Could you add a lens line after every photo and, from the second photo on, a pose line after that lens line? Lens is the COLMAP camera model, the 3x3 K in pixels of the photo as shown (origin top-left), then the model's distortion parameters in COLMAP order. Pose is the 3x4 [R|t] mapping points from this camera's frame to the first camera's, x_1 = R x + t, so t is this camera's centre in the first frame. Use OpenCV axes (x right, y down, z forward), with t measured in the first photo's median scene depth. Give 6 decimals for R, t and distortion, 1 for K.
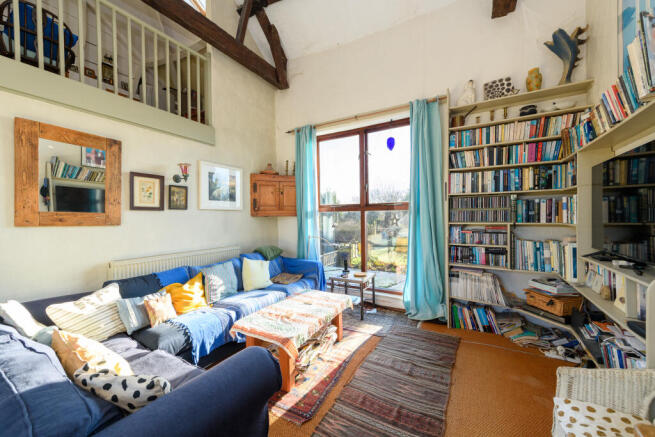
lens RADIAL K [[256.9, 0, 327.5], [0, 256.9, 218.5], [0, 0, 1]] dist [0.010219, -0.000589]
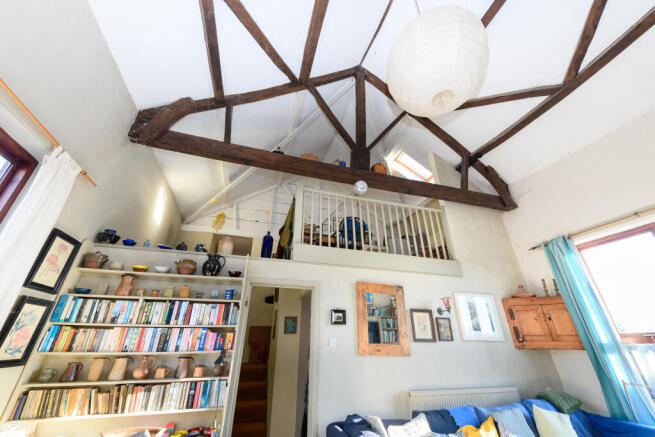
lens RADIAL K [[256.9, 0, 327.5], [0, 256.9, 218.5], [0, 0, 1]] dist [0.010219, -0.000589]
pose [[0.733645, -0.299474, -0.609984, -0.115159], [-0.009896, 0.892848, -0.450249, -0.001214], [0.679461, 0.336359, 0.652070, -0.203039]]
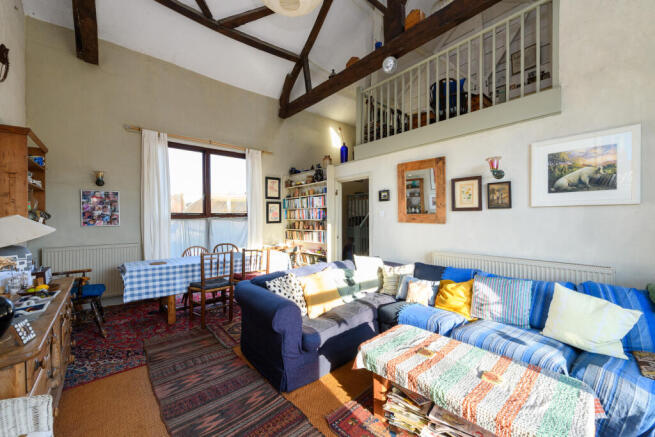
lens RADIAL K [[256.9, 0, 327.5], [0, 256.9, 218.5], [0, 0, 1]] dist [0.010219, -0.000589]
pose [[-0.321495, 0.013307, -0.946818, 0.421371], [0.003481, 0.999911, 0.012871, -0.012256], [0.946905, 0.000842, -0.321513, 0.644686]]
